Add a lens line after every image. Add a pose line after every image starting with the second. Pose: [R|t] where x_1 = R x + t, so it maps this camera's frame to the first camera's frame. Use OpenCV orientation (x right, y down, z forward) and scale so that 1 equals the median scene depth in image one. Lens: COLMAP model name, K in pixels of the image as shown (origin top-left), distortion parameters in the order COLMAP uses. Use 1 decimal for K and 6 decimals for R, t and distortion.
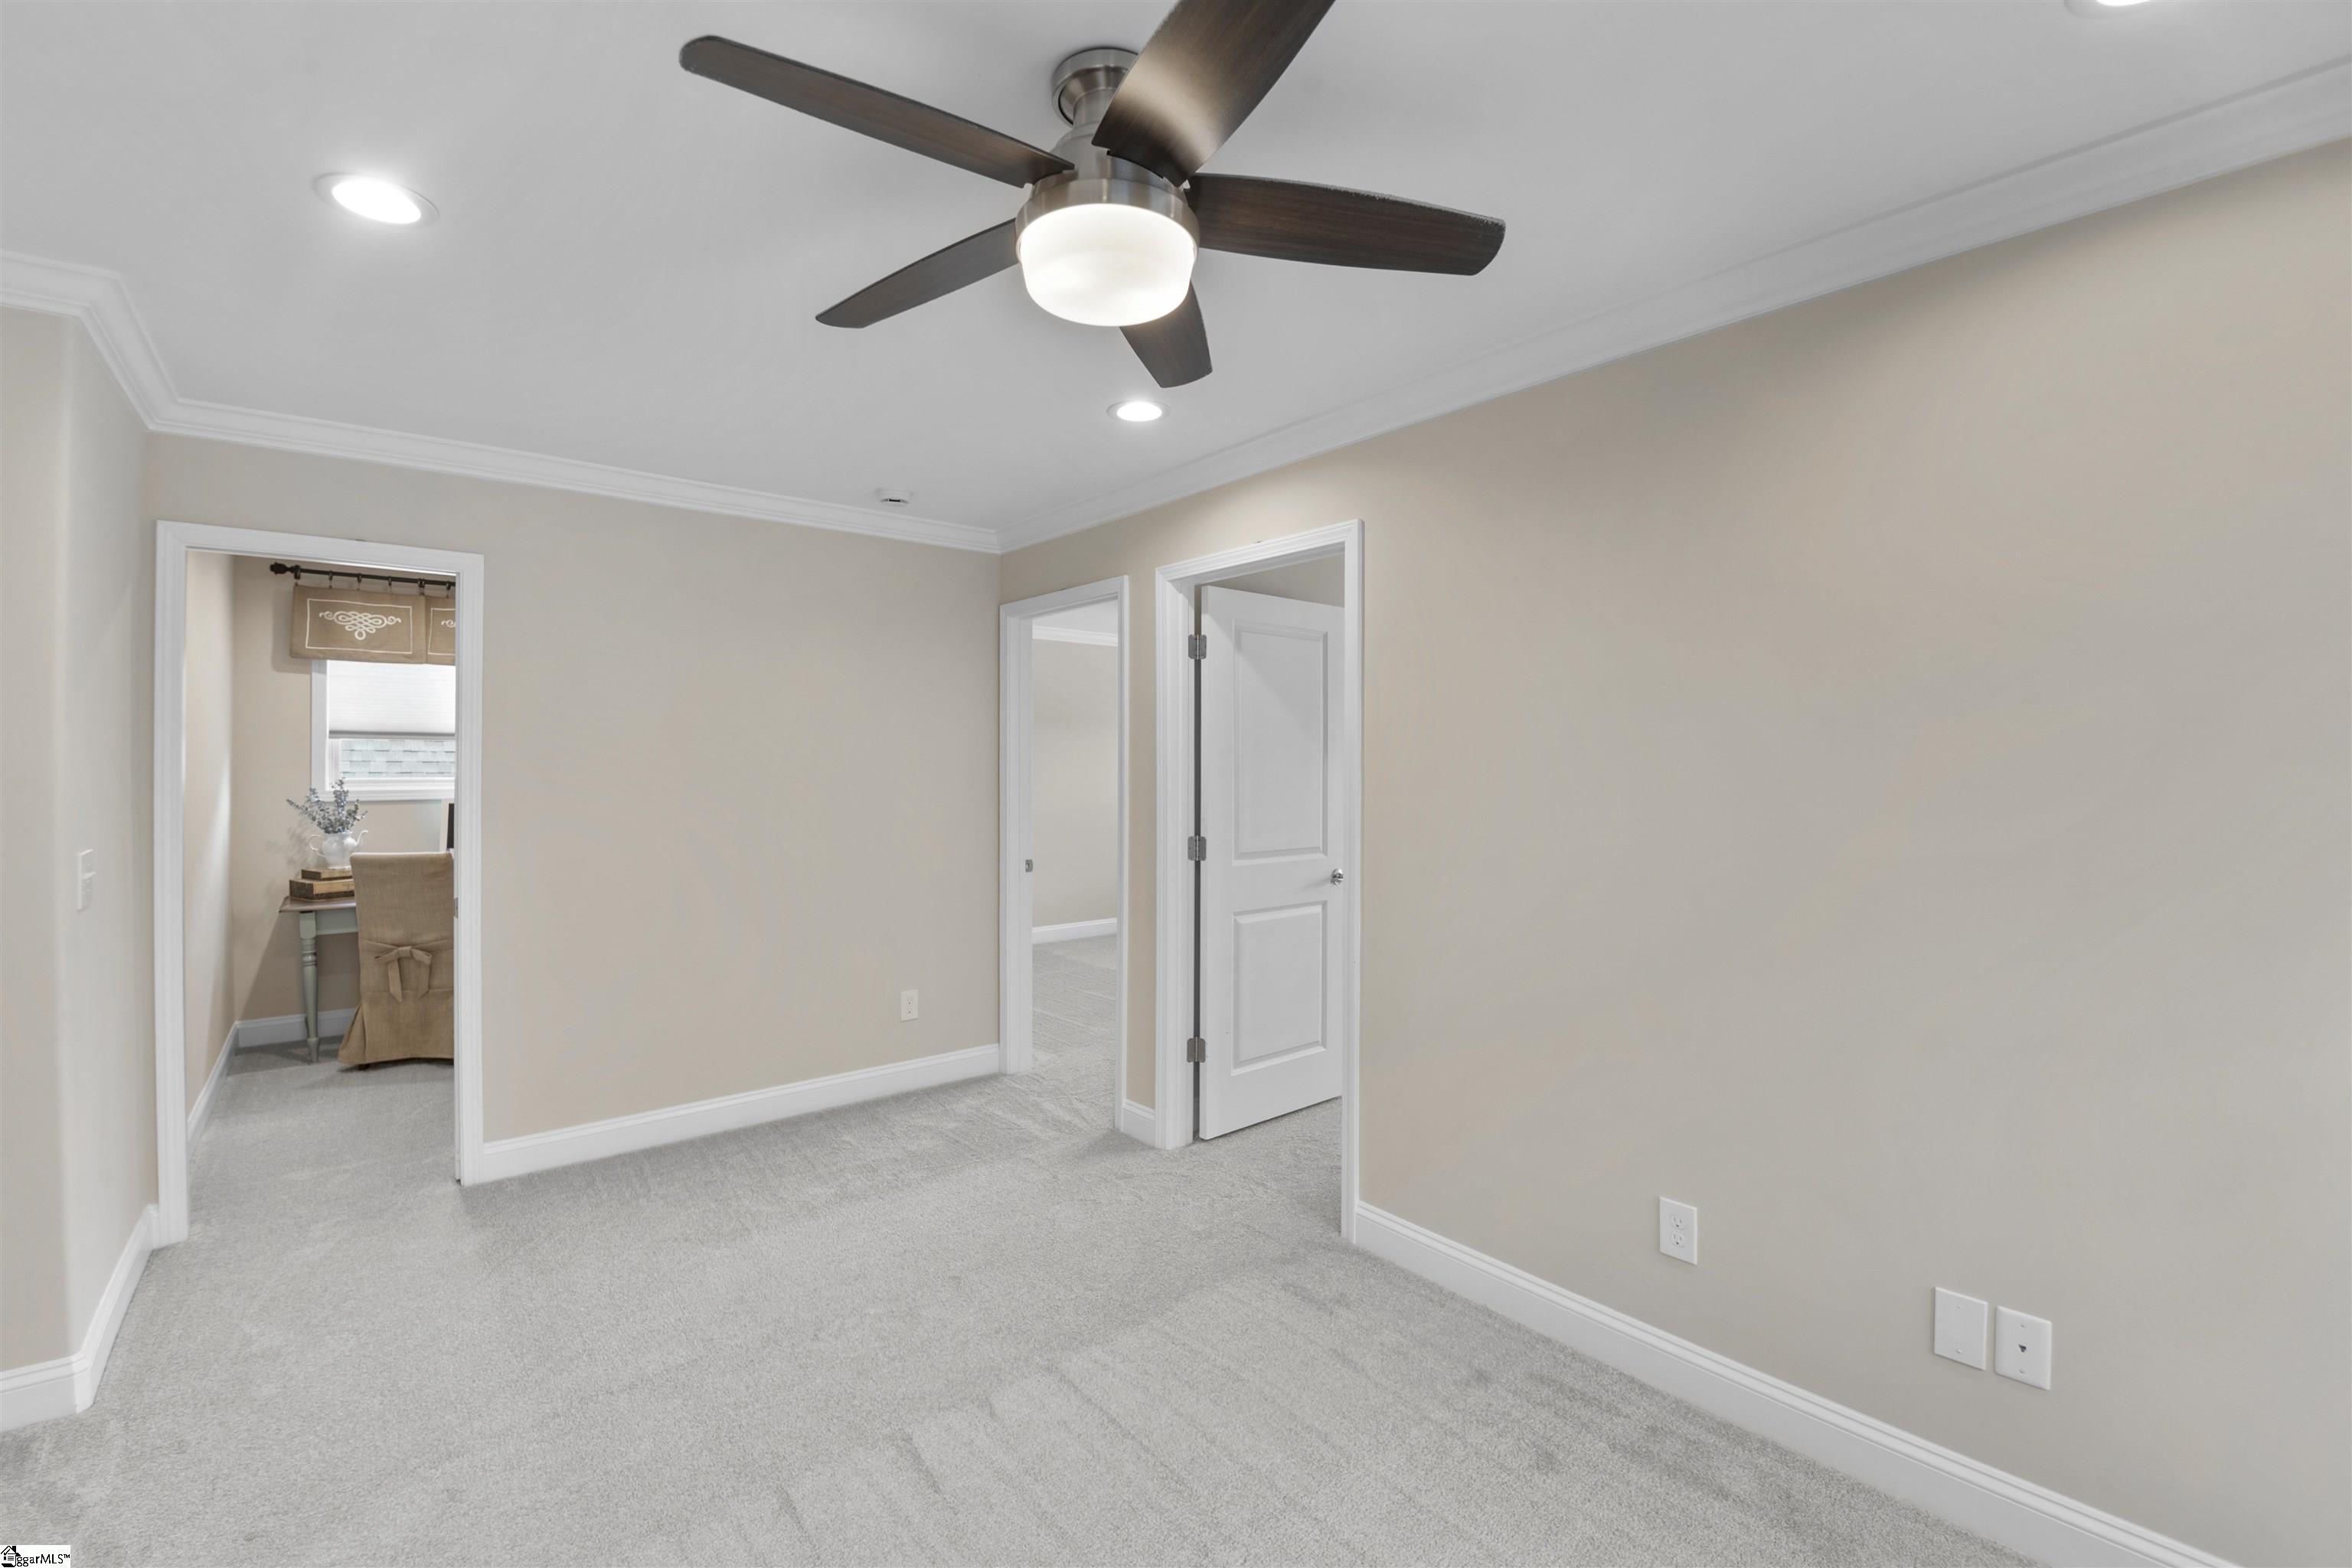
lens RADIAL K [[1002.6, 0, 1095.5], [0, 1002.6, 756.5], [0, 0, 1]] dist [-0.027560, -0.003322]
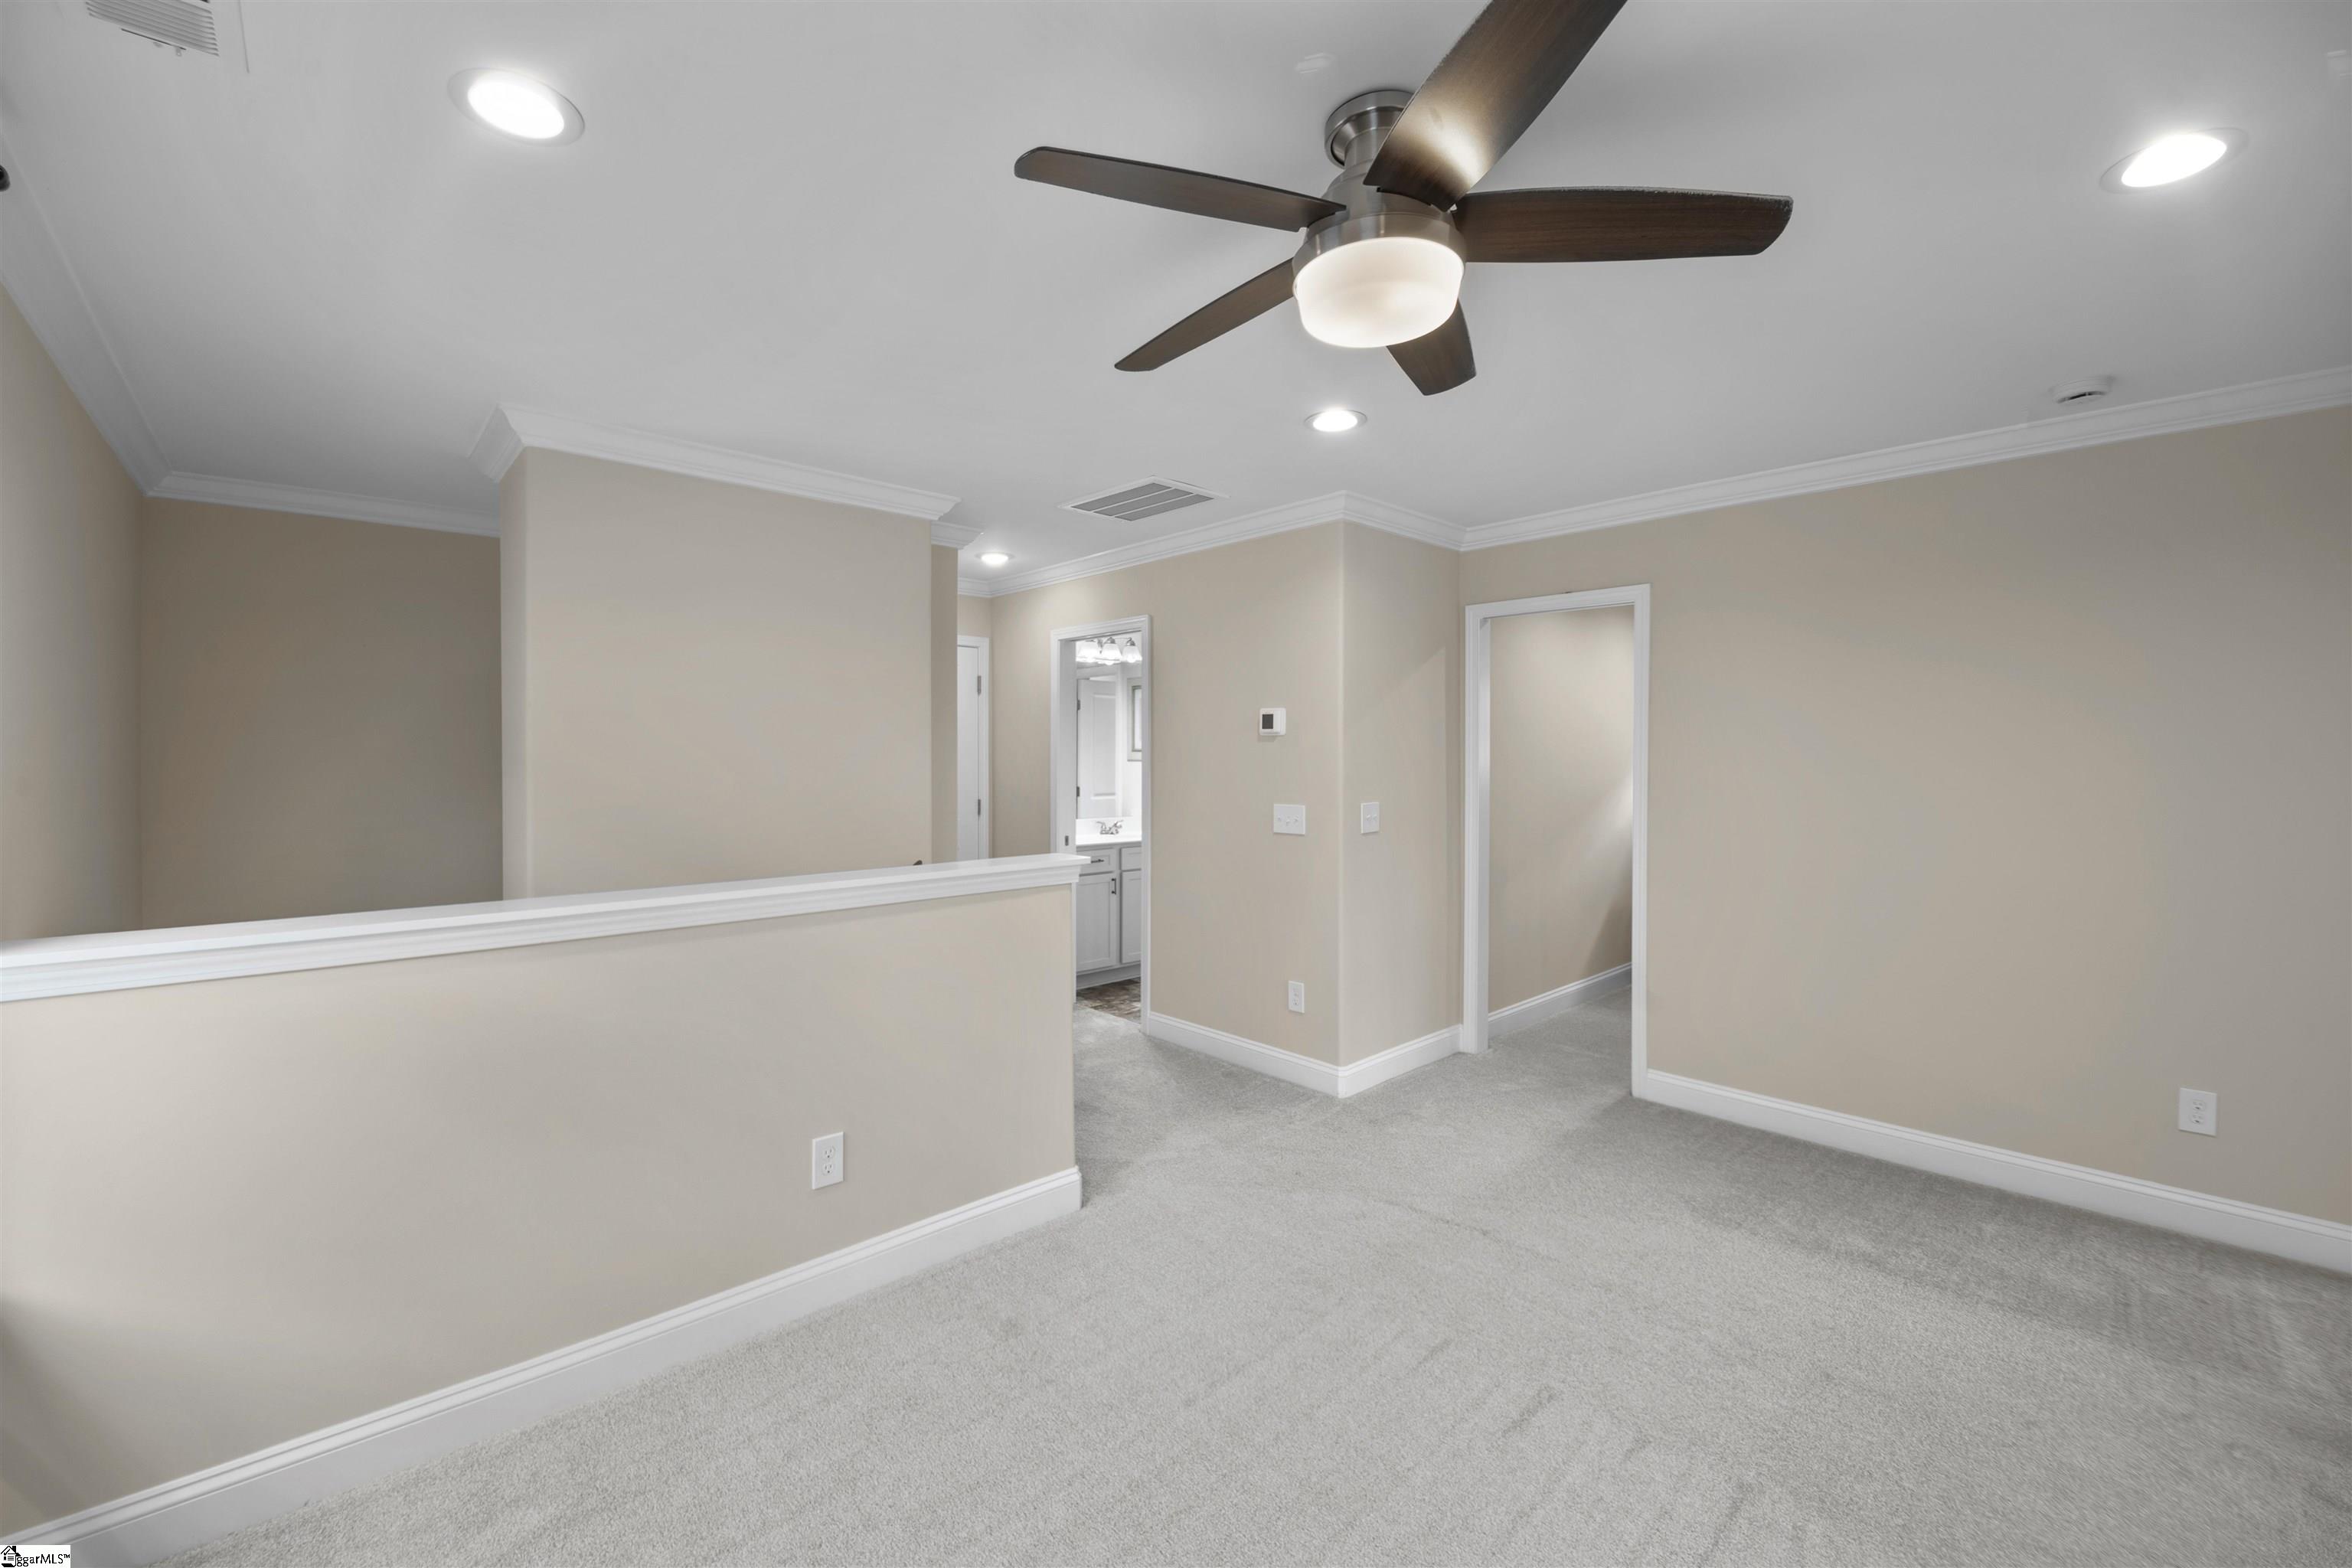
lens RADIAL K [[925.4, 0, 1170.3], [0, 925.4, 775.5], [0, 0, 1]] dist [-0.017732, -0.002985]
pose [[0.081506, 0.019843, -0.996475, 0.463194], [0.004575, 0.999784, 0.020283, 0.005558], [0.996662, -0.006212, 0.081397, 0.329842]]
